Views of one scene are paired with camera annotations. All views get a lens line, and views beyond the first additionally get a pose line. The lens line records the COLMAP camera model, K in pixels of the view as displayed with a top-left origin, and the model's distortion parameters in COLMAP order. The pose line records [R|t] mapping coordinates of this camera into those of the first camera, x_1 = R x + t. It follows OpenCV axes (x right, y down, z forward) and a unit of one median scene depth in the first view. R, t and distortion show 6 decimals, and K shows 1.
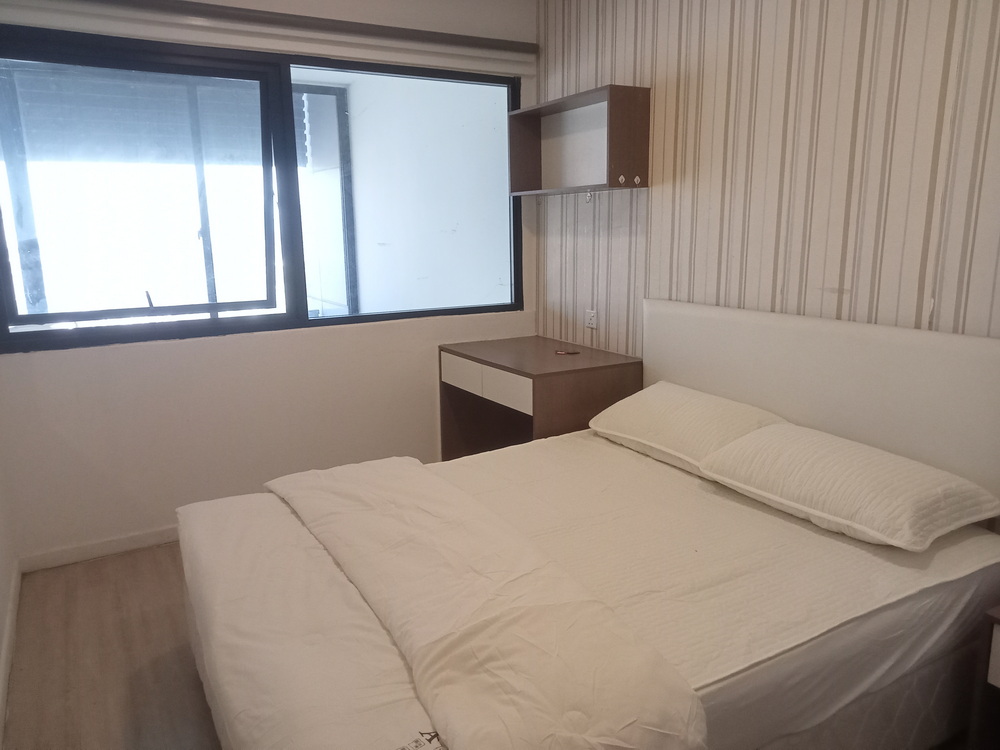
lens RADIAL K [[734.1, 0, 500.0], [0, 734.1, 375.0], [0, 0, 1]] dist [0.044788, -0.042221]
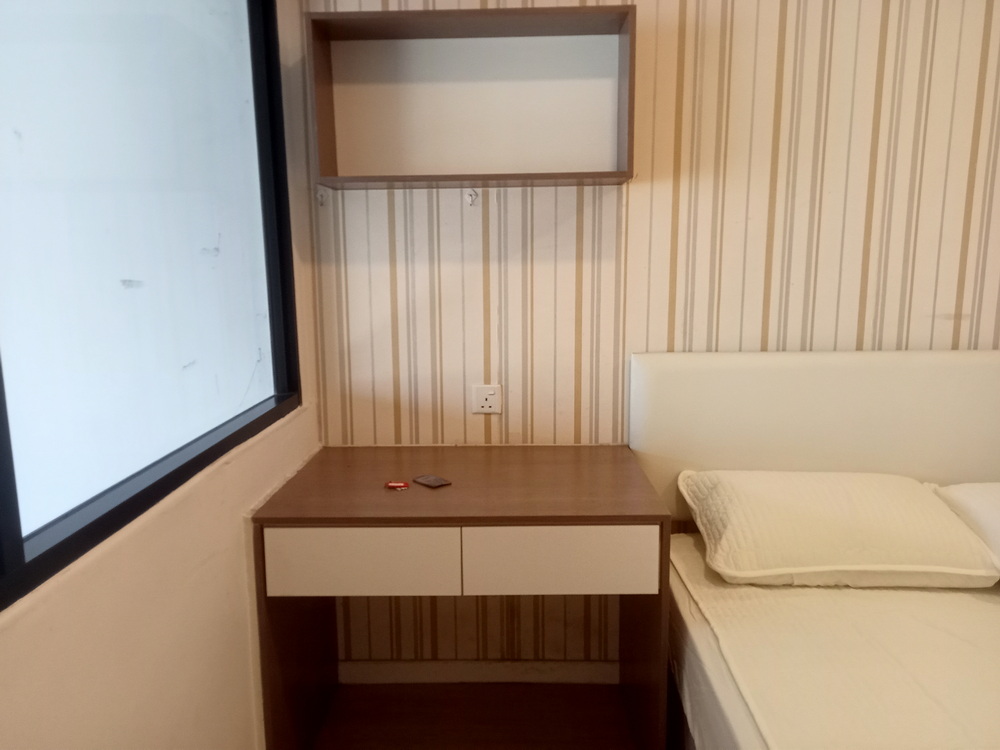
lens RADIAL K [[762.1, 0, 500.5], [0, 762.1, 369.8], [0, 0, 1]] dist [0.086213, -0.109103]
pose [[0.518070, -0.136793, 0.844329, -0.487364], [0.175174, 0.983174, 0.051803, -0.161364], [-0.837208, 0.121067, 0.533316, 0.816031]]
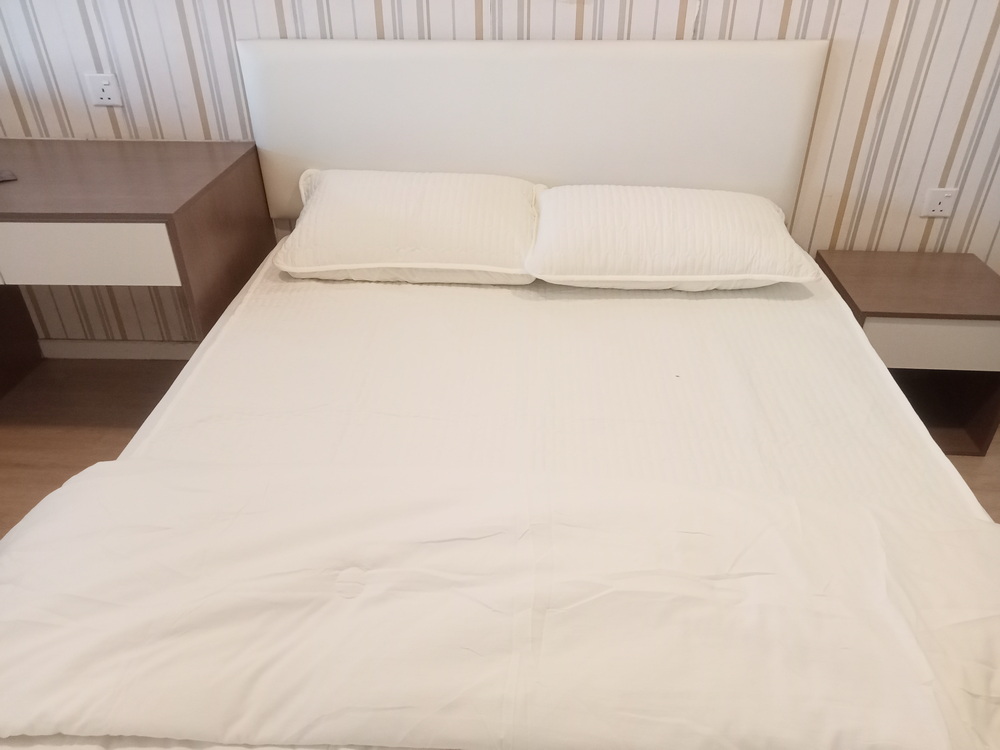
lens RADIAL K [[734.1, 0, 500.0], [0, 734.1, 375.0], [0, 0, 1]] dist [0.044788, -0.042221]
pose [[0.541744, -0.447336, 0.711620, -0.276052], [0.167604, 0.887108, 0.430057, -0.094444], [-0.823664, -0.113711, 0.555561, 0.491048]]
